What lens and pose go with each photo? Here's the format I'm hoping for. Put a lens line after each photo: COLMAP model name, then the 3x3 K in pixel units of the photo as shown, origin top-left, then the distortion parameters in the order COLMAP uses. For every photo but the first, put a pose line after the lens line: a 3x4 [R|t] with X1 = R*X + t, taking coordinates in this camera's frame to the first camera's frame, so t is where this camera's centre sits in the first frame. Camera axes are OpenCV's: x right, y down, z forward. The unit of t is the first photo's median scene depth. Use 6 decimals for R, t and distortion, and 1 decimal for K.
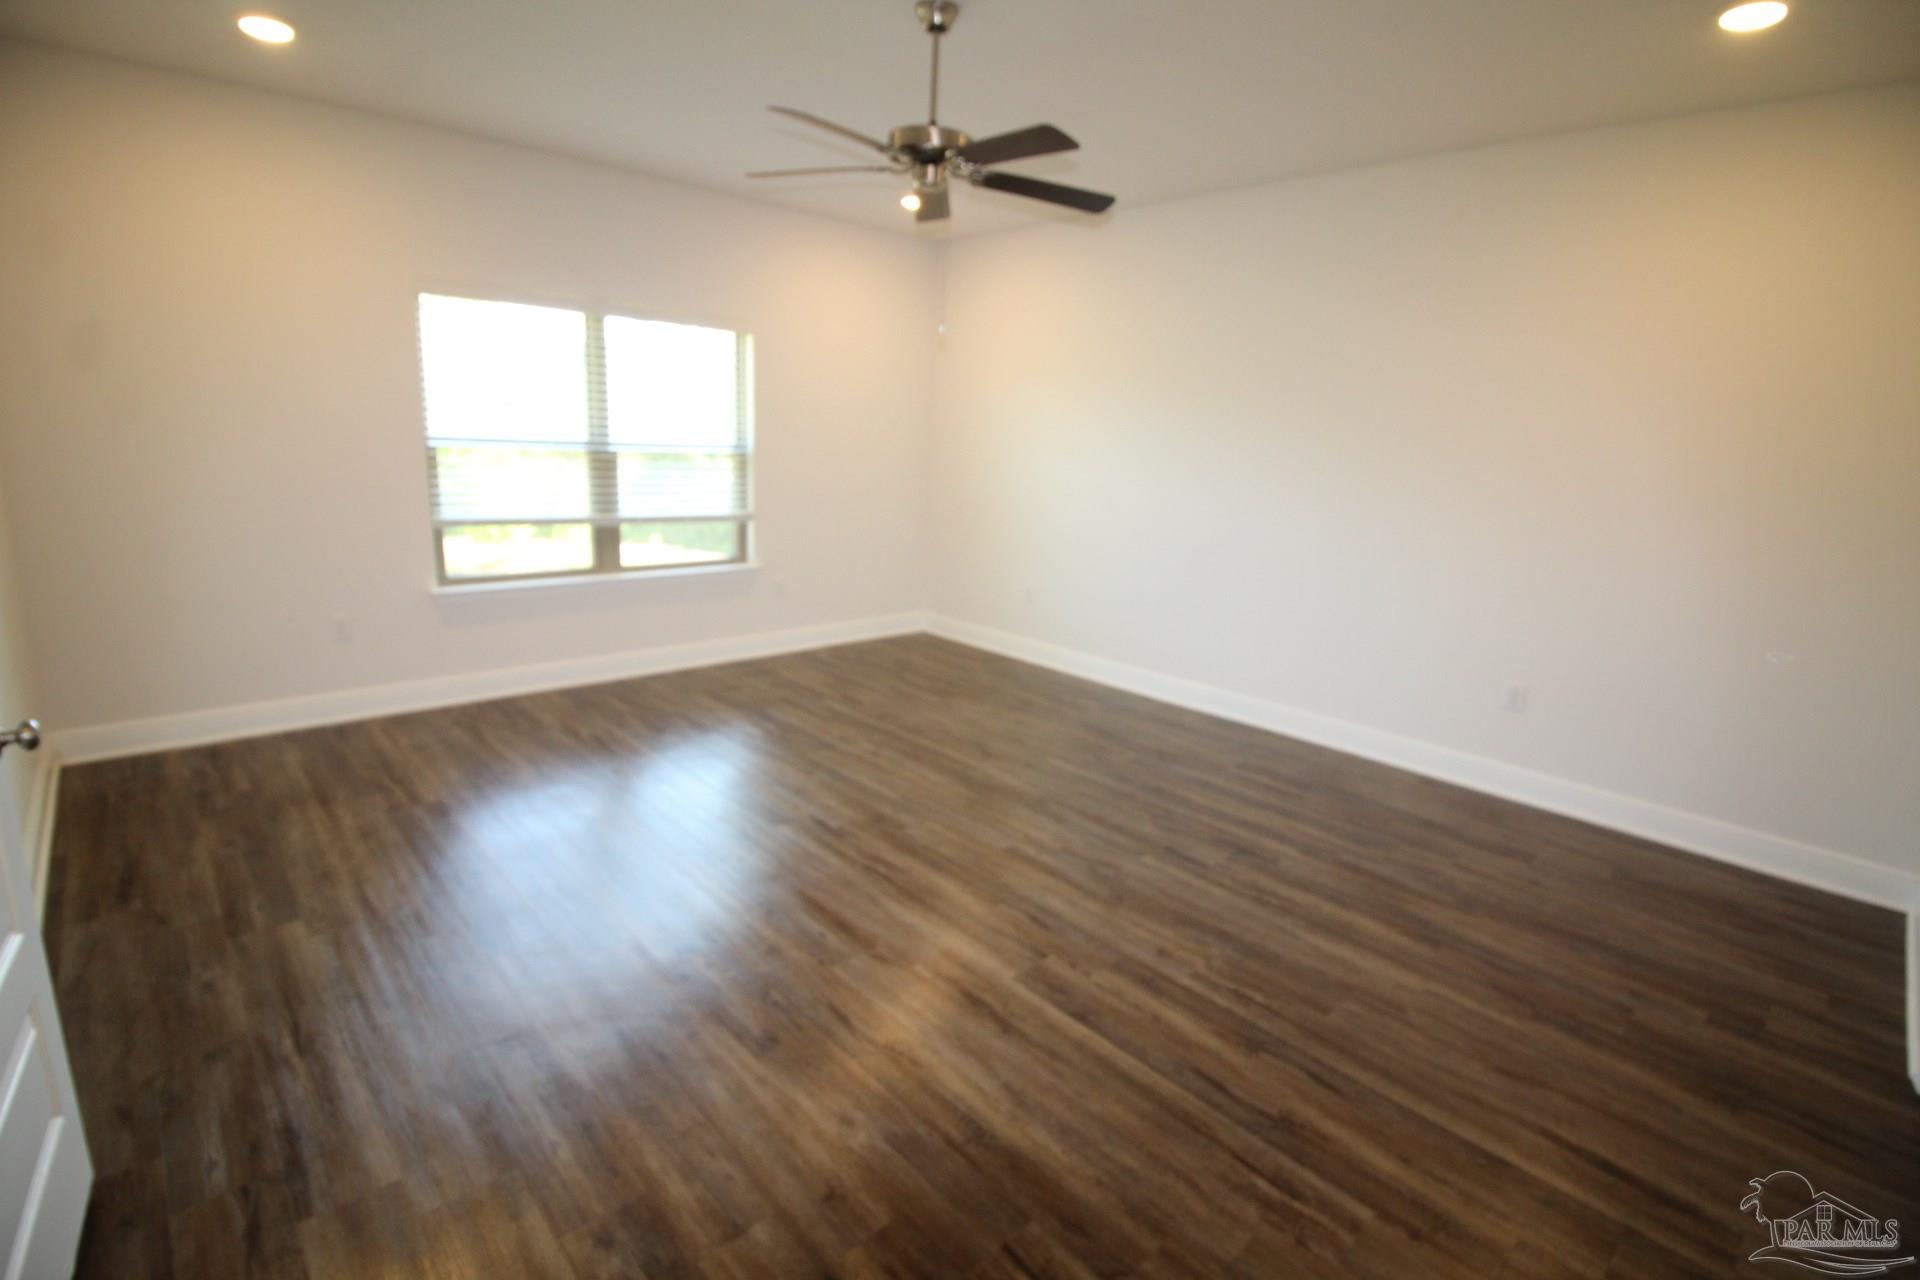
lens RADIAL K [[884.8, 0, 949.1], [0, 884.8, 622.8], [0, 0, 1]] dist [0.000307, -0.013859]
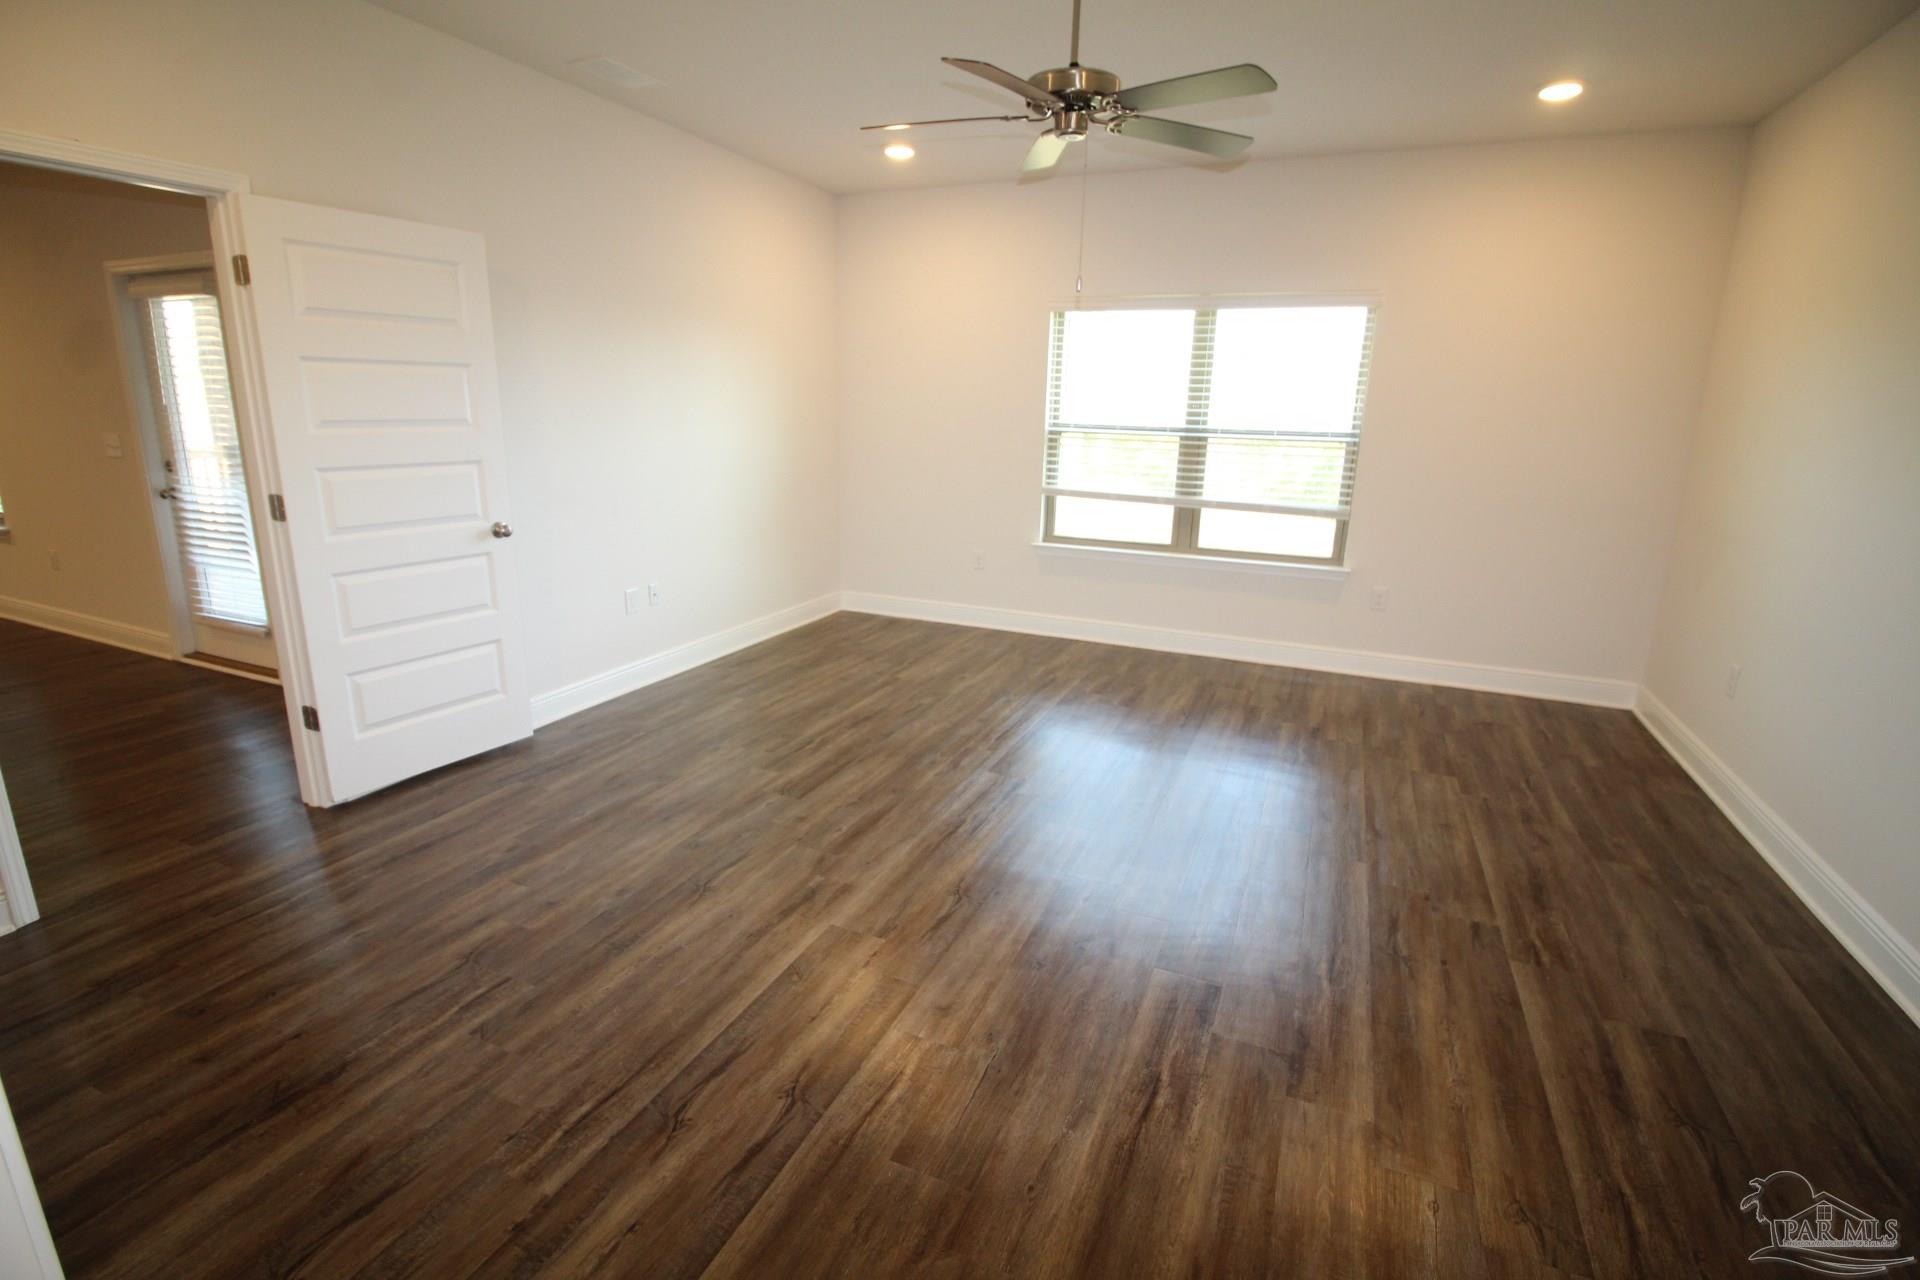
lens RADIAL K [[884.8, 0, 949.1], [0, 884.8, 622.8], [0, 0, 1]] dist [0.000307, -0.013859]
pose [[0.395500, 0.186008, -0.899434, 0.807209], [-0.194581, 0.974019, 0.115871, -0.071249], [0.897618, 0.129186, 0.421418, 0.525879]]
